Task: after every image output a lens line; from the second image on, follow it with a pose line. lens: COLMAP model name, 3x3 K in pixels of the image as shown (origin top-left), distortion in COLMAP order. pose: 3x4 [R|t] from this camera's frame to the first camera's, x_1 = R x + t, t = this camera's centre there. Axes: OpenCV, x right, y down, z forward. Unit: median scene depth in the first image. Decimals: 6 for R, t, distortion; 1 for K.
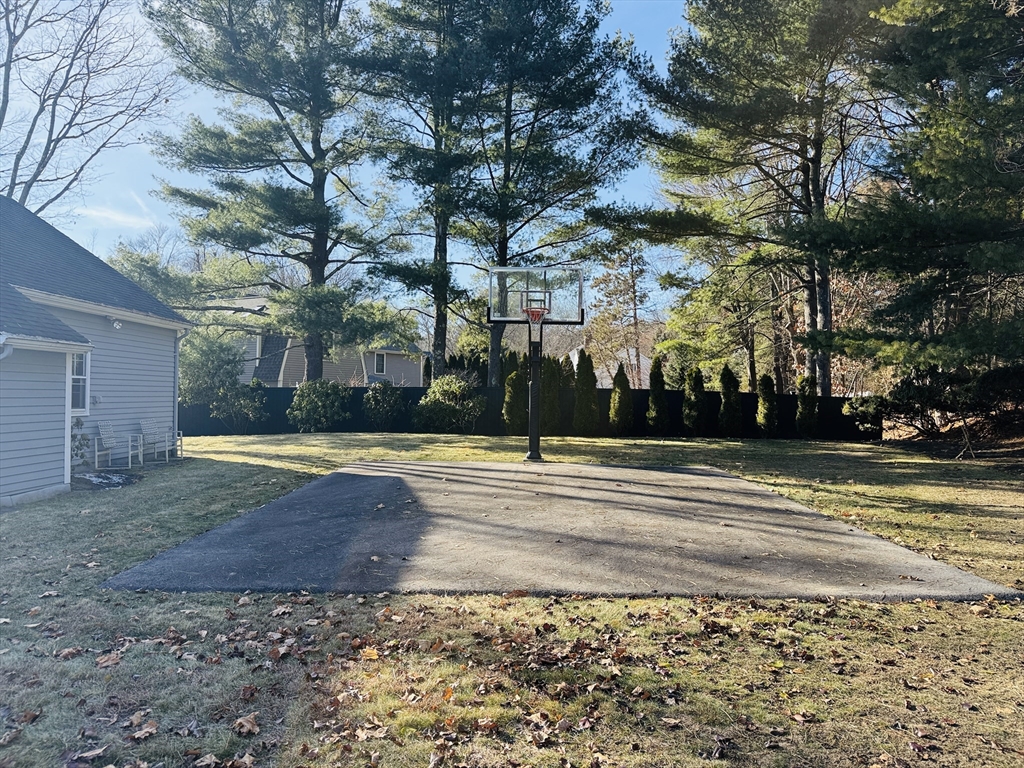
lens RADIAL K [[729.9, 0, 512.0], [0, 729.9, 384.0], [0, 0, 1]] dist [0.018870, 0.000119]
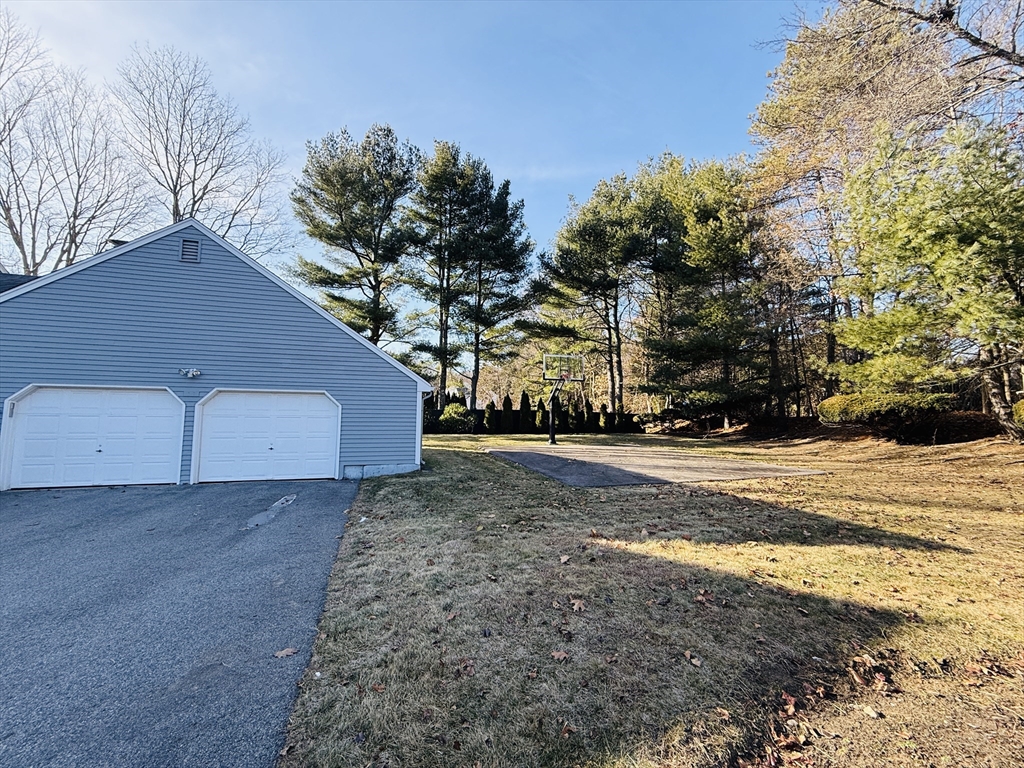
lens RADIAL K [[407.6, 0, 512.0], [0, 407.6, 384.0], [0, 0, 1]] dist [0.000586, -0.000114]
pose [[0.952255, 0.015680, 0.304901, -0.267943], [-0.000066, 0.998691, -0.051154, -0.008367], [-0.305304, 0.048691, 0.951009, -0.069006]]
